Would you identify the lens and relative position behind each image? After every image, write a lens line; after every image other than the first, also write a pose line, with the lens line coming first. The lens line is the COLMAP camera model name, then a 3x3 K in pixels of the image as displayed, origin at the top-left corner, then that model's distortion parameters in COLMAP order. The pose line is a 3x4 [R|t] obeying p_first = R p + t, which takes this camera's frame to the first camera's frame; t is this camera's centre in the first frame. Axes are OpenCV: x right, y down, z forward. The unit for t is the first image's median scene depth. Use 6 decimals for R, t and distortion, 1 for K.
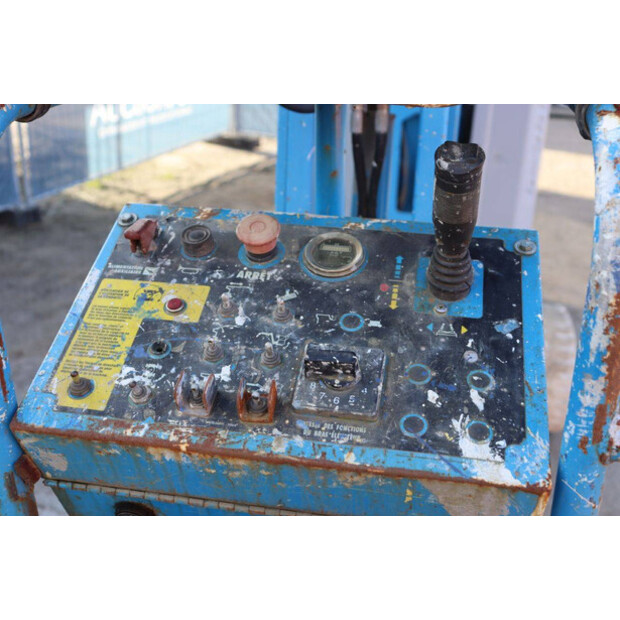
lens RADIAL K [[735.6, 0, 310.0], [0, 735.6, 310.0], [0, 0, 1]] dist [-0.048054, 0.270857]
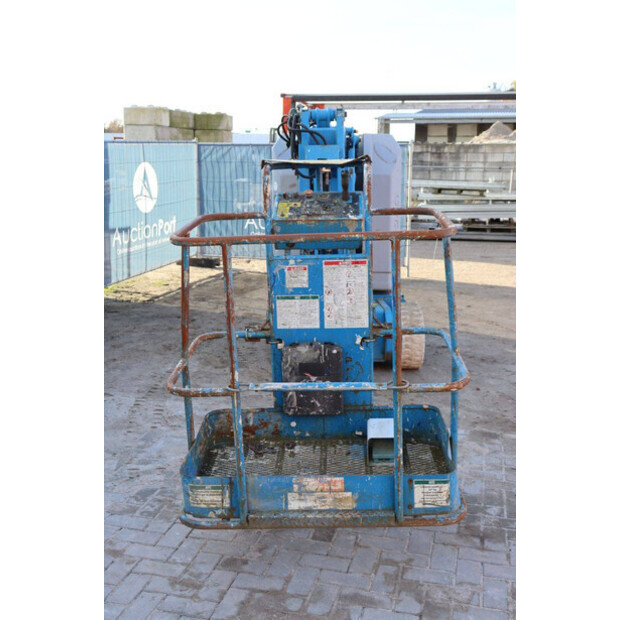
lens RADIAL K [[725.3, 0, 308.0], [0, 725.3, 305.5], [0, 0, 1]] dist [-0.055775, 0.203175]
pose [[0.992736, -0.055281, 0.106857, -0.702638], [0.076206, 0.976221, -0.202941, 1.803313], [-0.093097, 0.209610, 0.973343, -4.018125]]
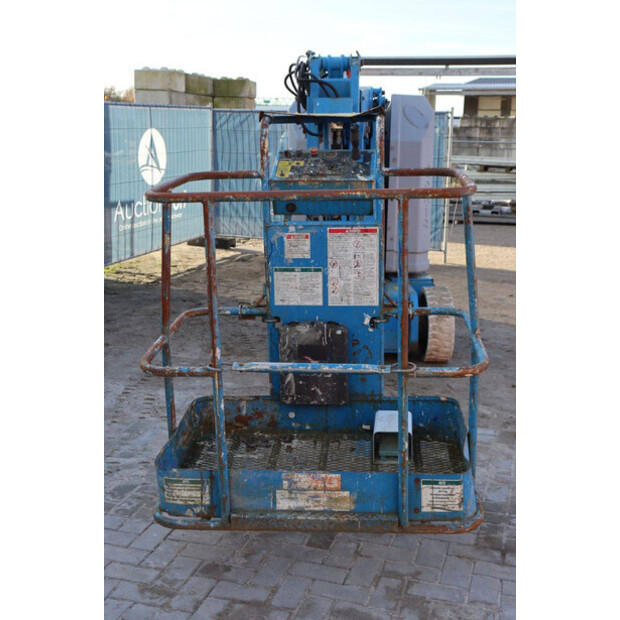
lens RADIAL K [[801.5, 0, 310.0], [0, 801.5, 310.0], [0, 0, 1]] dist [-0.006572, 0.223474]
pose [[0.997092, -0.035290, 0.067549, -0.487685], [0.047652, 0.980394, -0.191201, 1.901073], [-0.059478, 0.193864, 0.979224, -3.841398]]
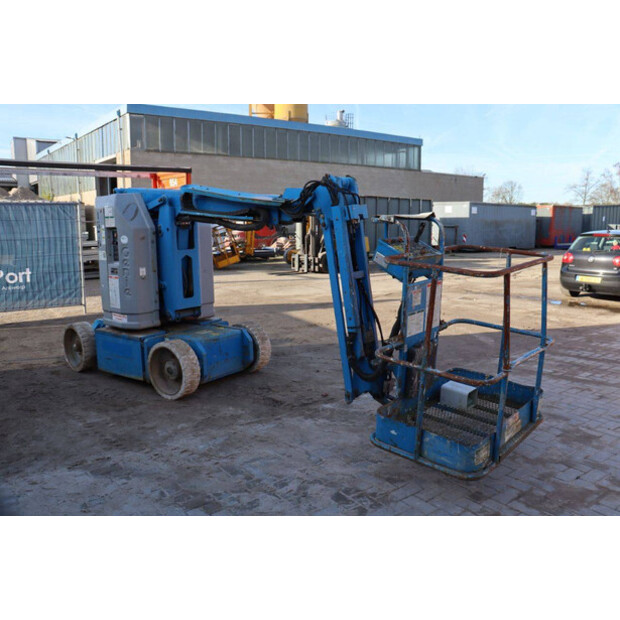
lens RADIAL K [[543.9, 0, 310.0], [0, 543.9, 310.0], [0, 0, 1]] dist [-0.110310, 0.018405]
pose [[0.535556, -0.185172, 0.823949, -5.375749], [0.355957, 0.934257, -0.021405, 0.371189], [-0.765816, 0.304754, 0.566260, -1.185387]]
